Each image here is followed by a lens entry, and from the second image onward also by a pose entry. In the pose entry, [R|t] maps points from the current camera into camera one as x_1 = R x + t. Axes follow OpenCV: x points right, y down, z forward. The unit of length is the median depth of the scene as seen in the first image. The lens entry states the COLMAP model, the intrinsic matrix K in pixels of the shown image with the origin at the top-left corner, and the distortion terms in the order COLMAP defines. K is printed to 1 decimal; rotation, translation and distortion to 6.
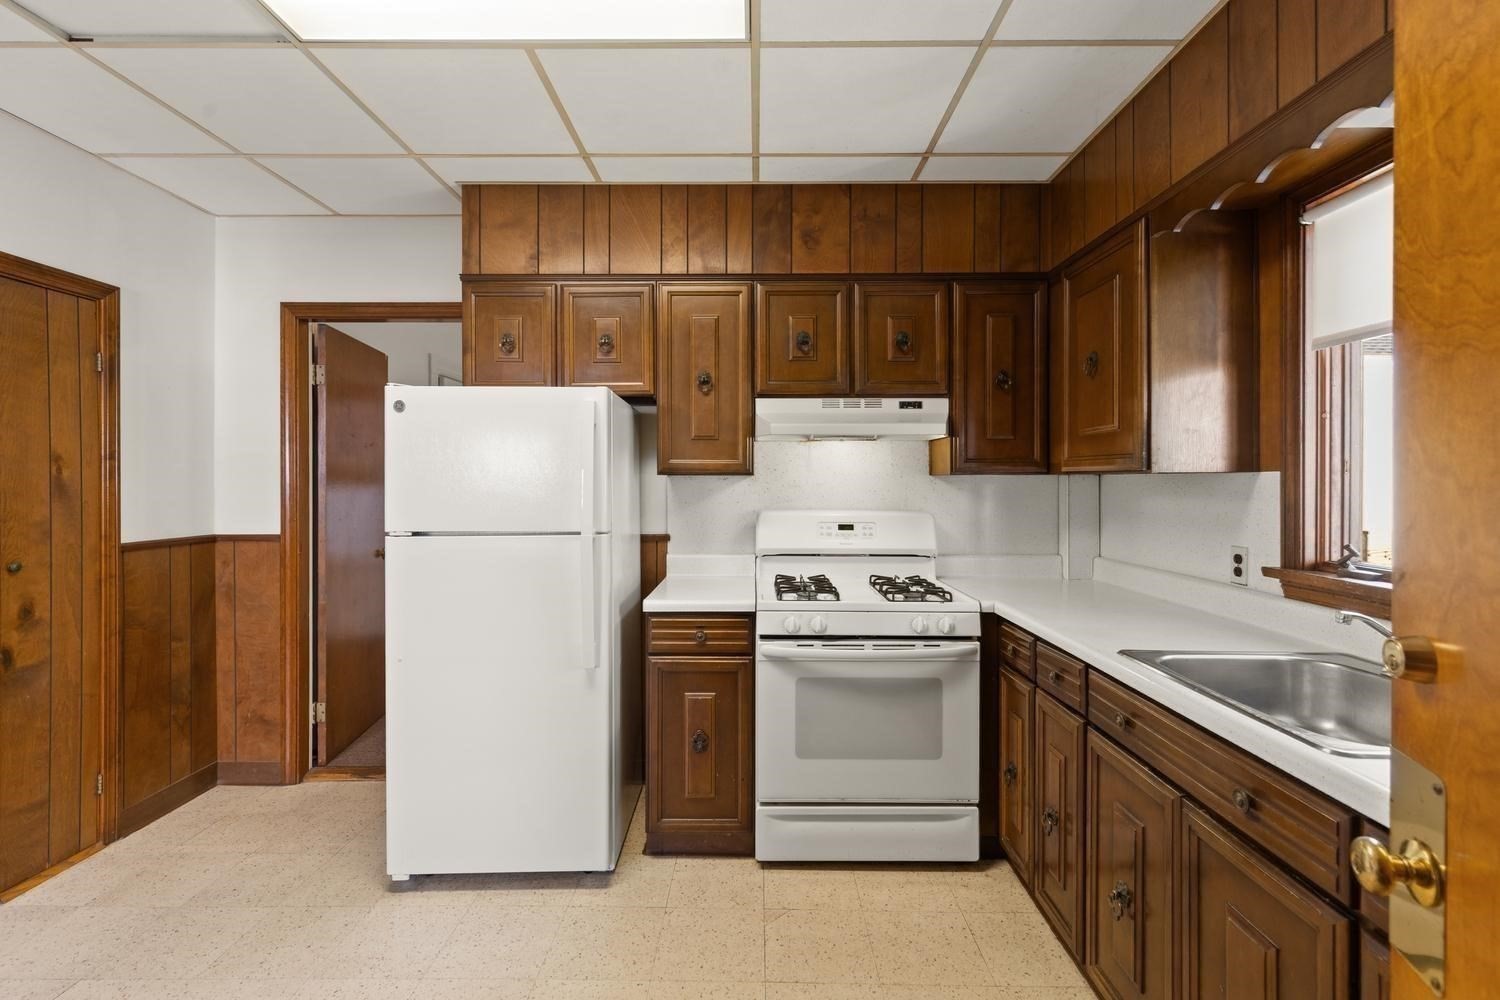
lens RADIAL K [[684.7, 0, 748.3], [0, 684.7, 492.9], [0, 0, 1]] dist [0.007253, -0.000356]
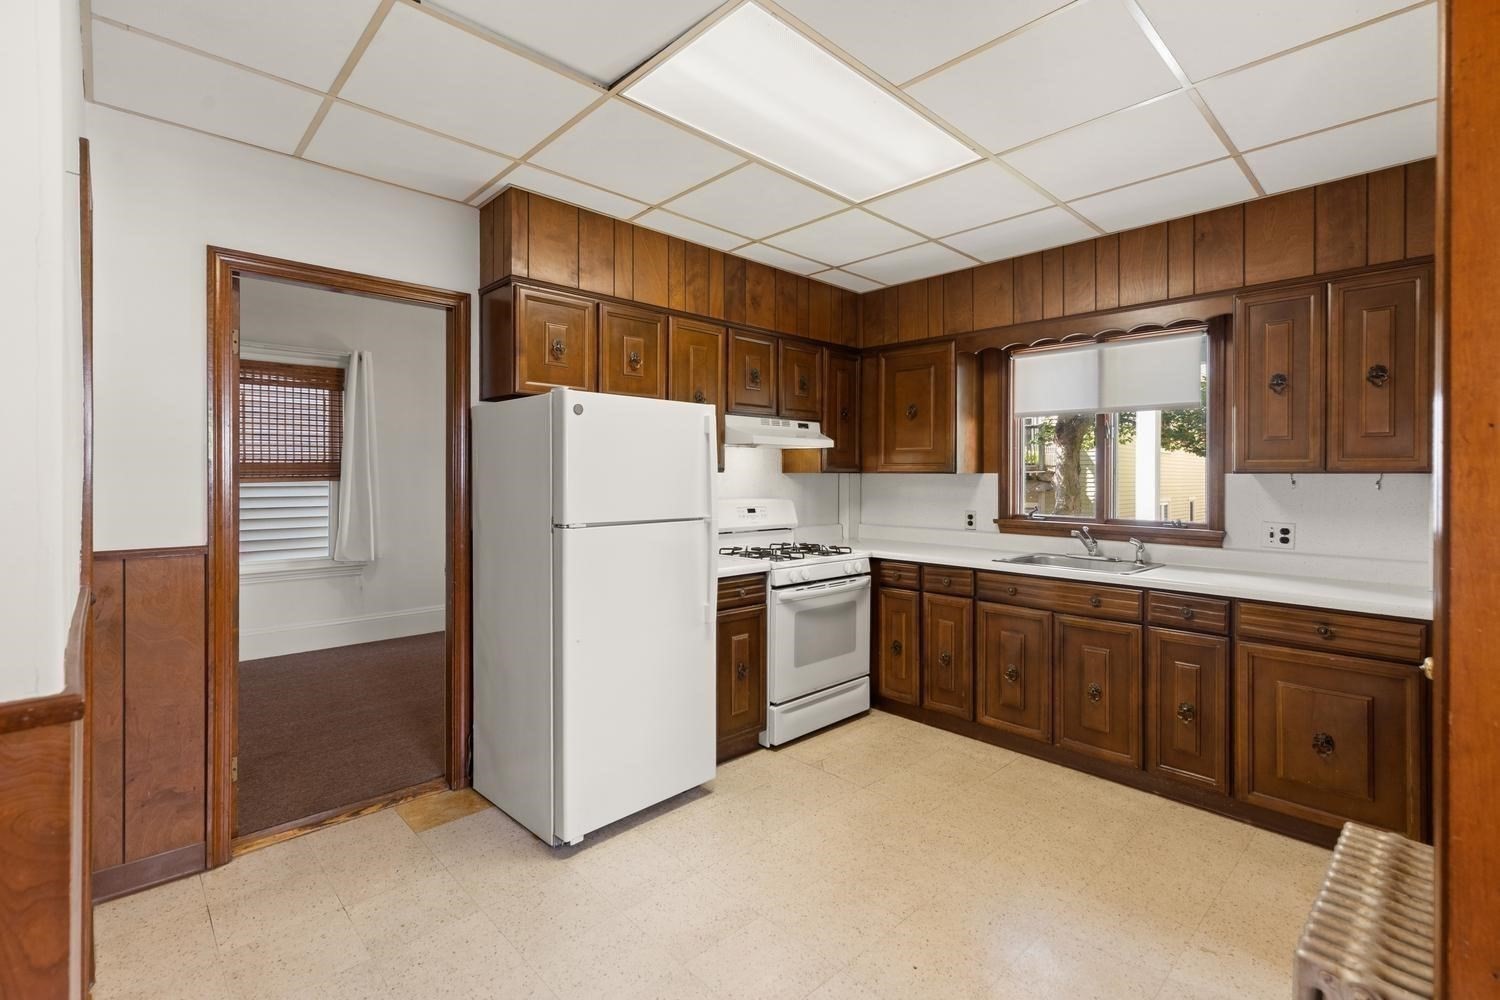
lens RADIAL K [[684.7, 0, 757.7], [0, 684.7, 485.5], [0, 0, 1]] dist [0.007253, -0.000356]
pose [[0.711925, -0.007617, 0.702214, -0.982134], [0.008333, 0.999962, 0.002399, -0.004082], [-0.702206, 0.004144, 0.711962, 0.018389]]
